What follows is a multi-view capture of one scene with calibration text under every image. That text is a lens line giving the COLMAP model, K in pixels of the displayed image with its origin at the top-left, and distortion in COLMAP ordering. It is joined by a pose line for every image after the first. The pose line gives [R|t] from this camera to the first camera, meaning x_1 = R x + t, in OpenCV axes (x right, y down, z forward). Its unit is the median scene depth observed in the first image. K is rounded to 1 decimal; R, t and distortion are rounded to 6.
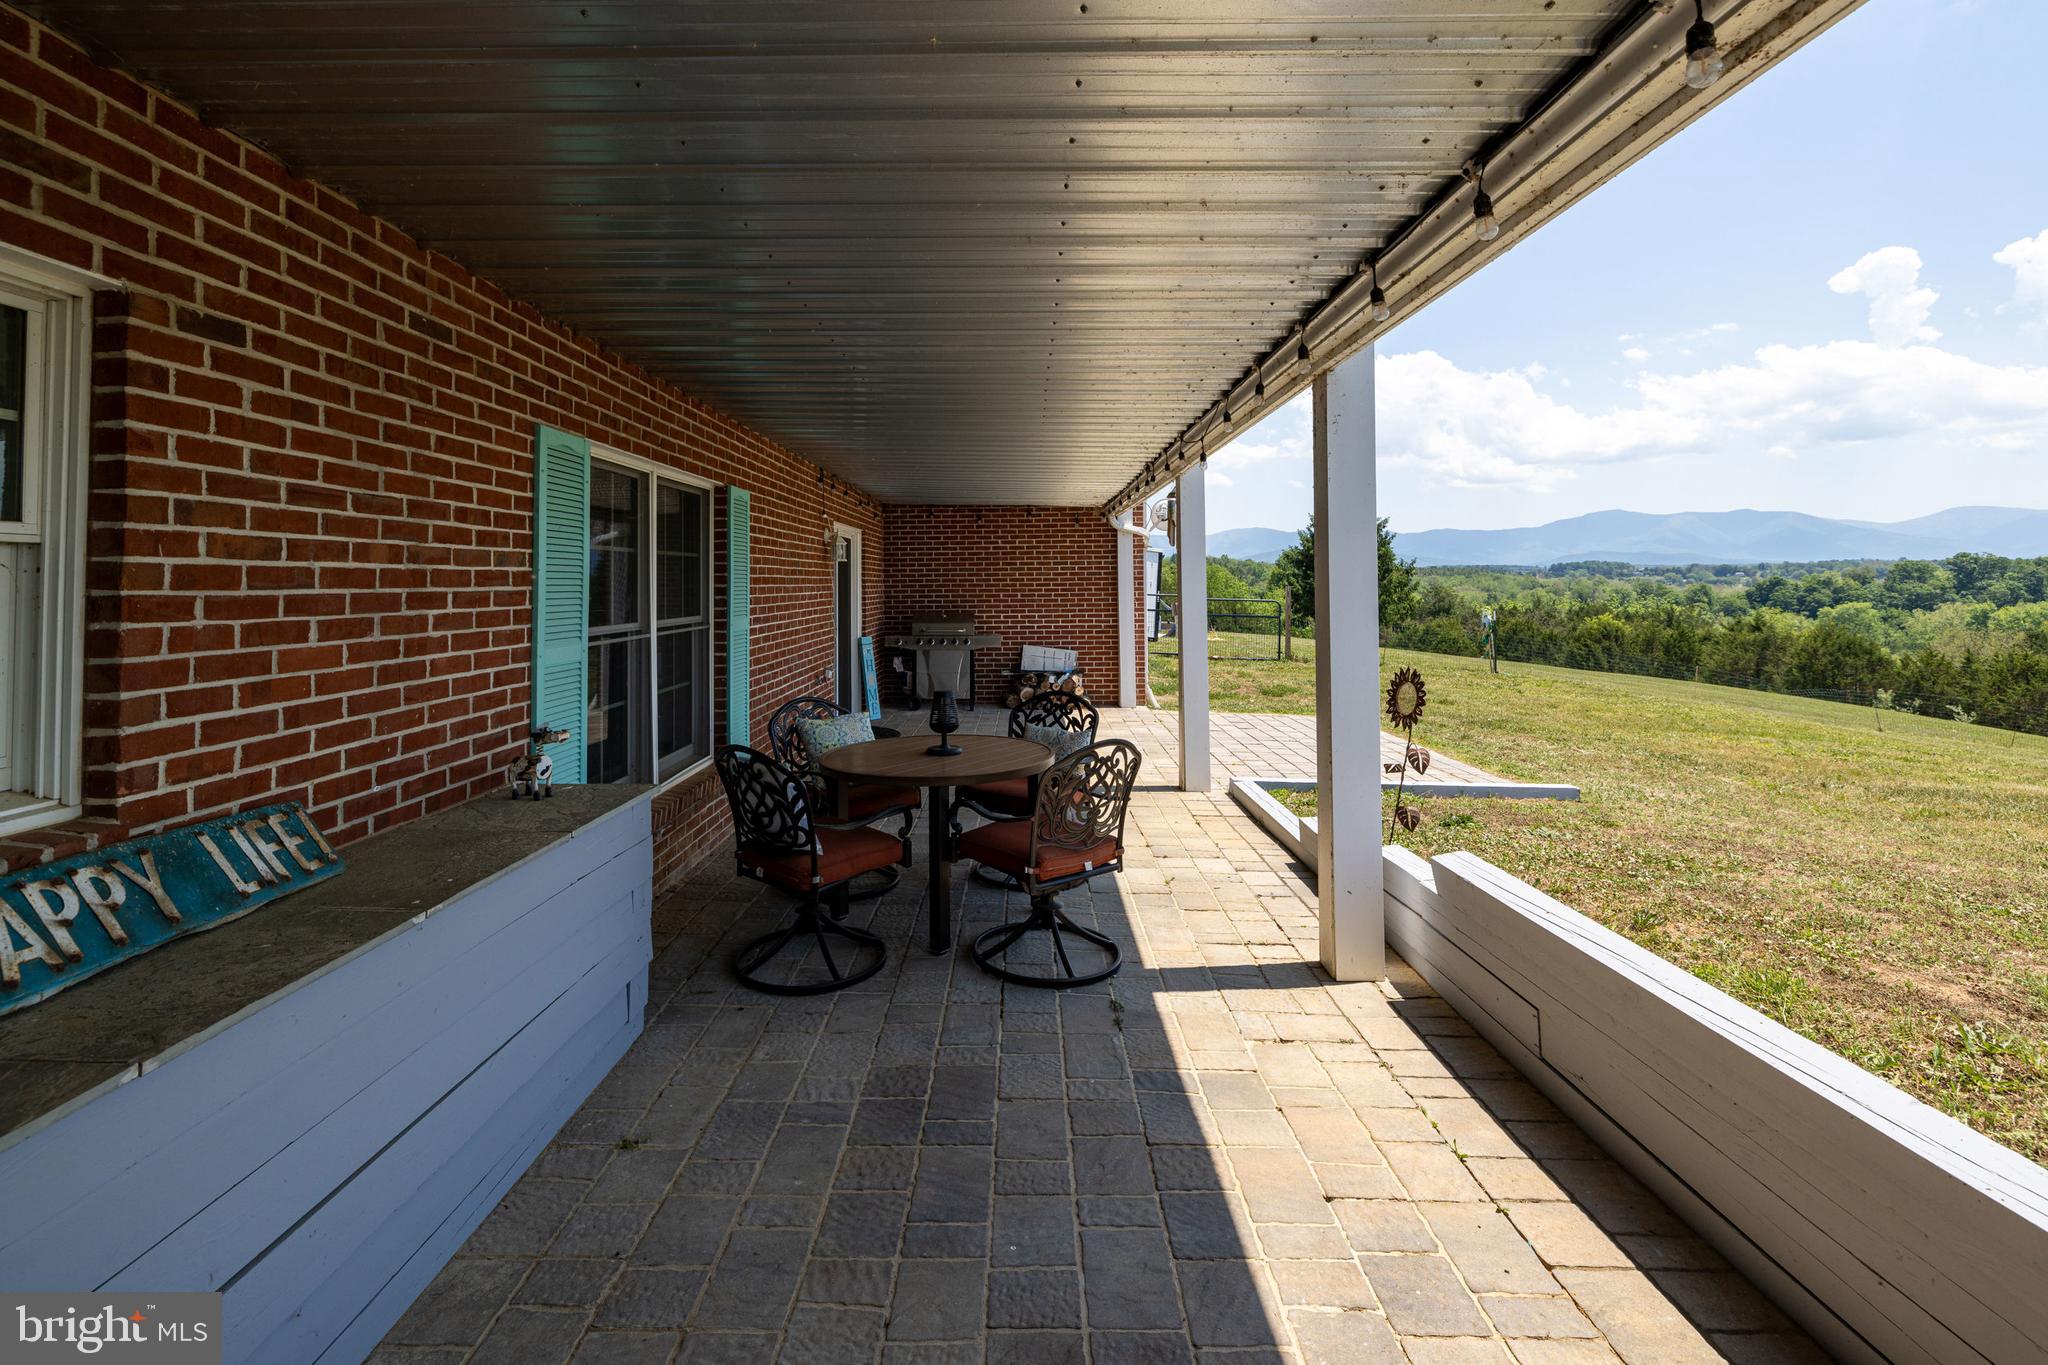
lens RADIAL K [[929.5, 0, 947.6], [0, 929.5, 559.8], [0, 0, 1]] dist [0.000405, 0.000302]
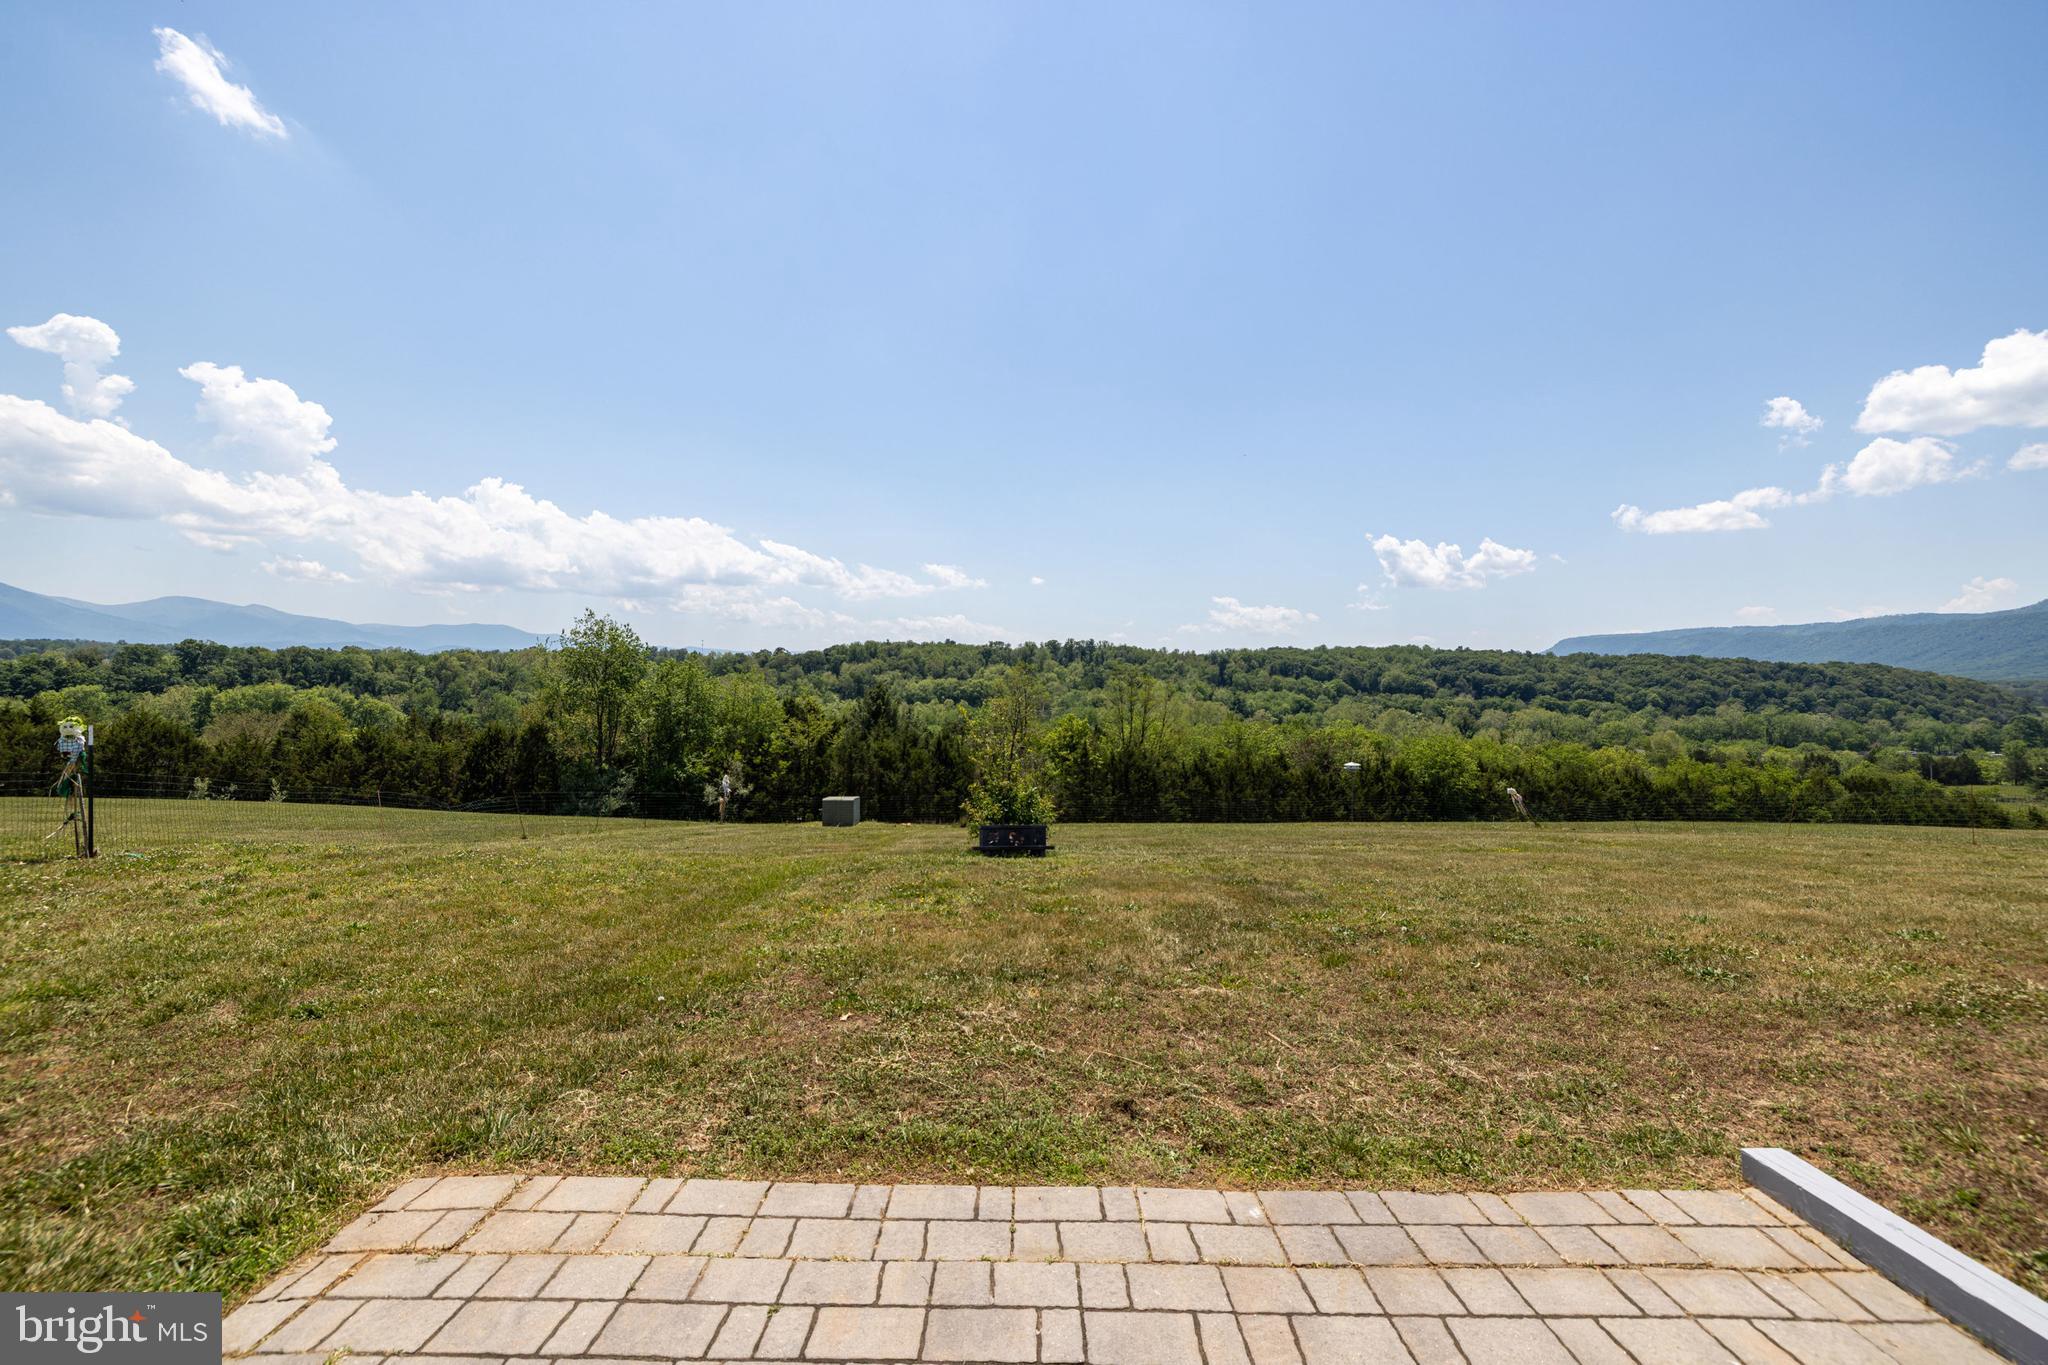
lens RADIAL K [[864.3, 0, 1033.9], [0, 864.3, 671.0], [0, 0, 1]] dist [0.001149, 0.000271]
pose [[-0.075915, 0.018426, 0.996944, 0.020823], [-0.050493, 0.998475, -0.022299, 0.002363], [-0.995835, -0.052032, -0.074869, 0.113259]]
